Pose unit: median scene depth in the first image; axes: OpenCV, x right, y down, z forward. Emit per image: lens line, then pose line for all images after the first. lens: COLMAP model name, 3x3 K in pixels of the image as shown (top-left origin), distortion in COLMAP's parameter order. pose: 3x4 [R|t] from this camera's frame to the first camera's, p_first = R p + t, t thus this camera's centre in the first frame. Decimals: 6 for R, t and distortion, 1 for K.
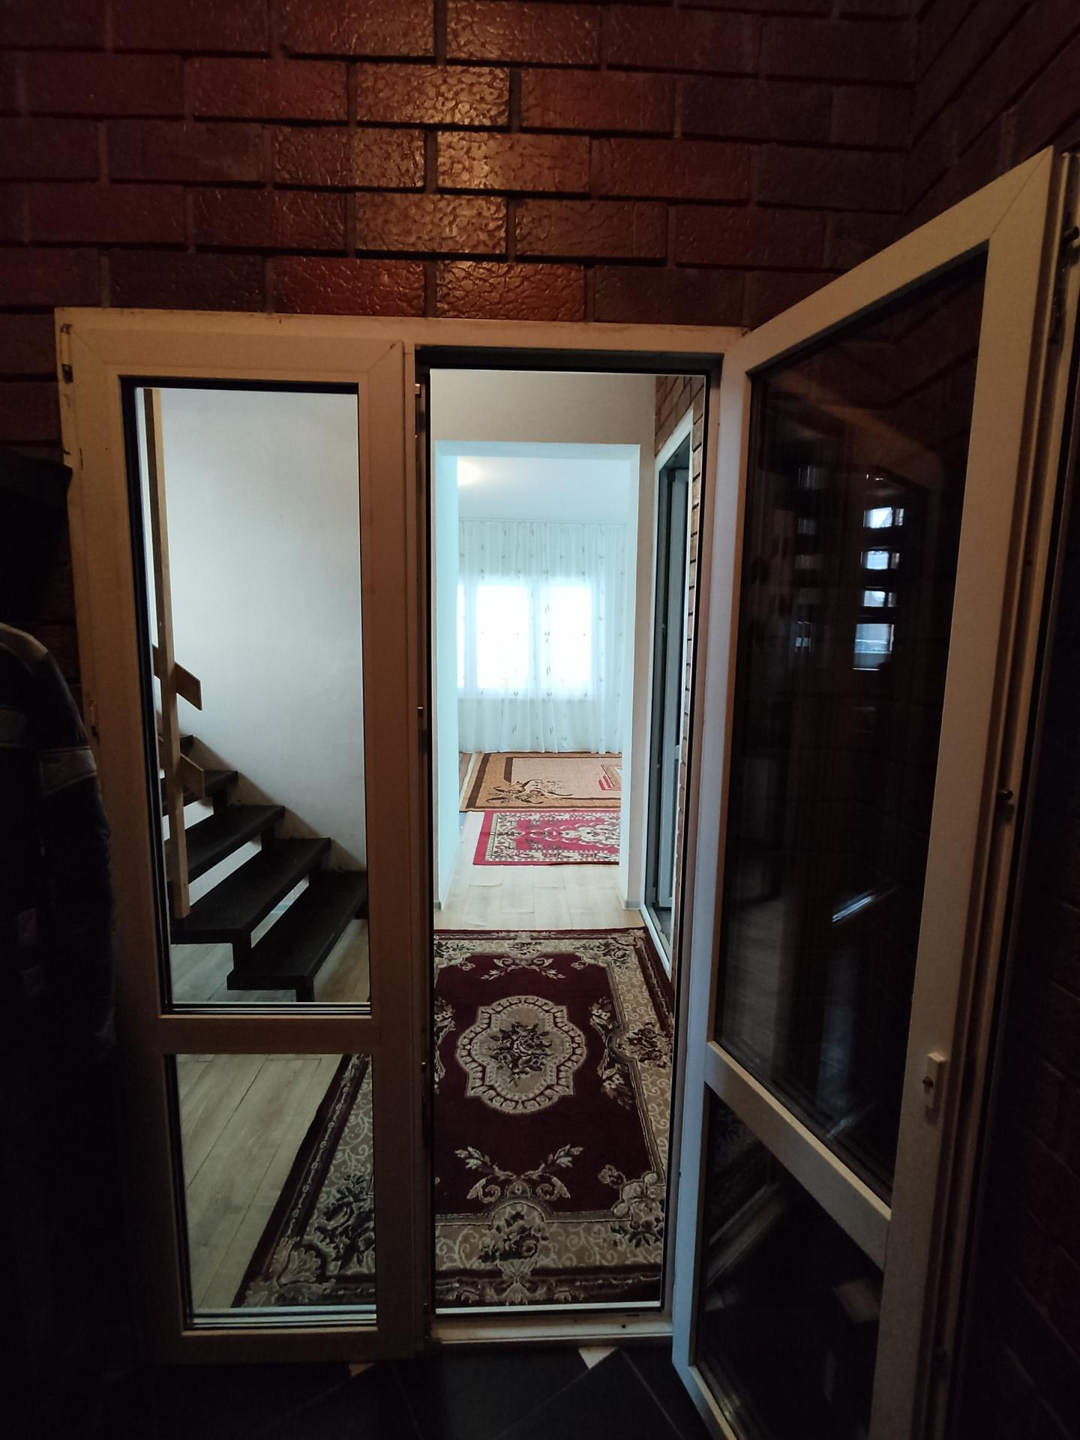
lens RADIAL K [[648.3, 0, 540.0], [0, 648.3, 720.0], [0, 0, 1]] dist [0.013936, -0.000293]
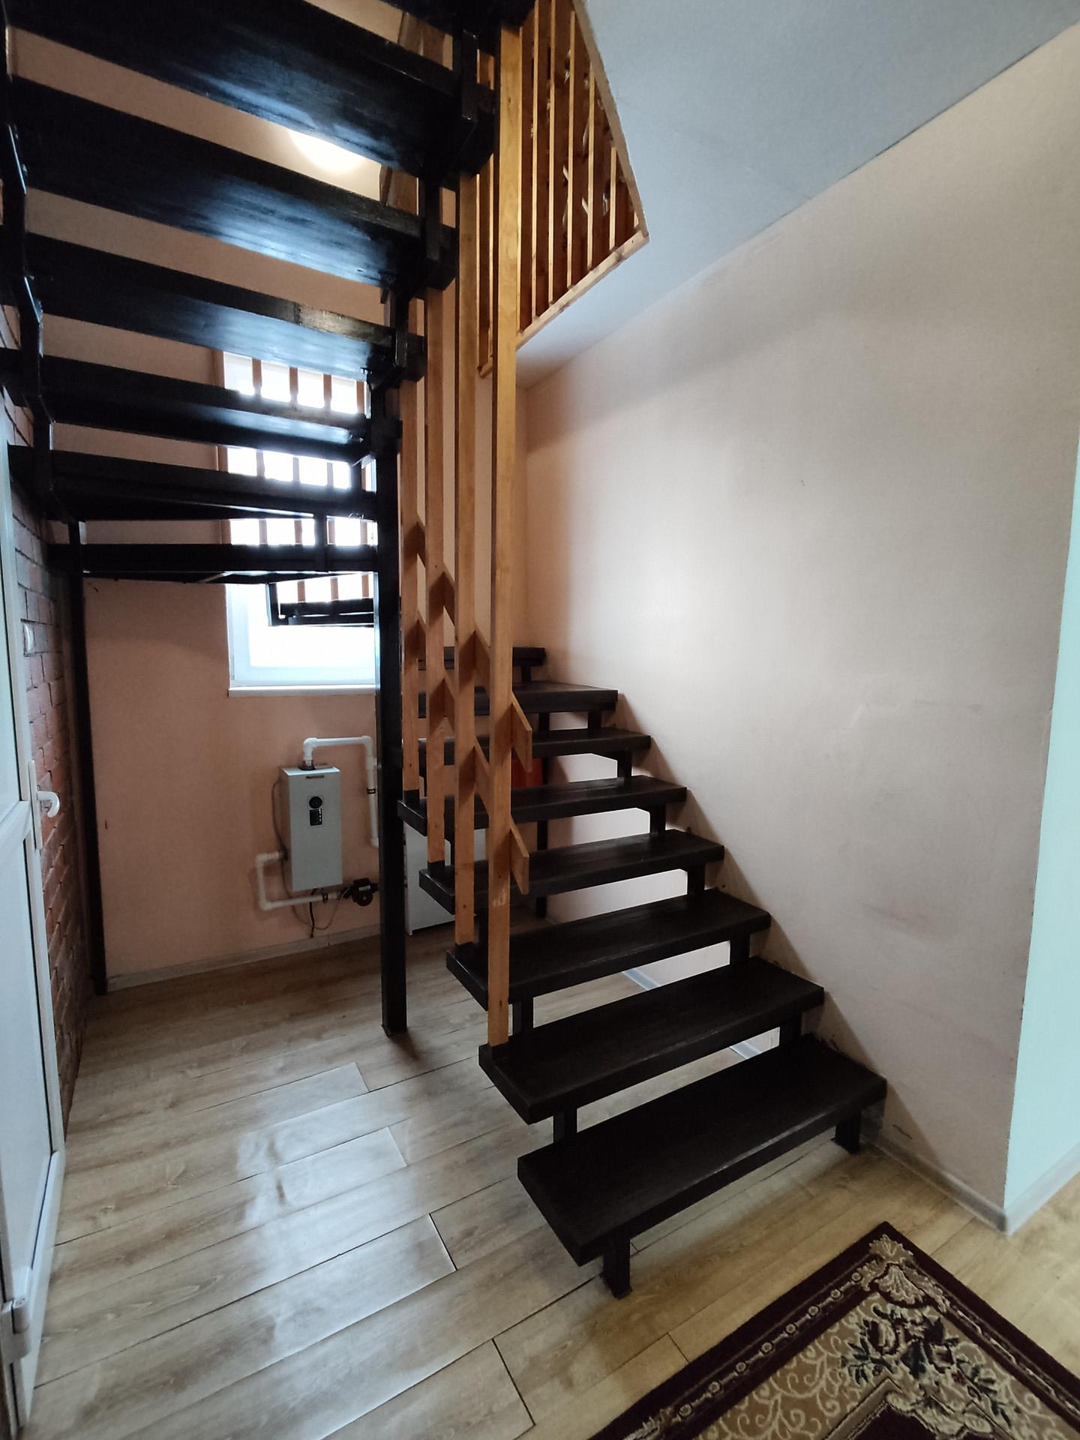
lens RADIAL K [[648.3, 0, 540.0], [0, 648.3, 720.0], [0, 0, 1]] dist [0.013936, -0.000293]
pose [[0.496035, 0.105824, -0.861830, 0.063845], [-0.114881, 0.991818, 0.055665, -0.084398], [0.860670, 0.071396, 0.504133, 0.424068]]
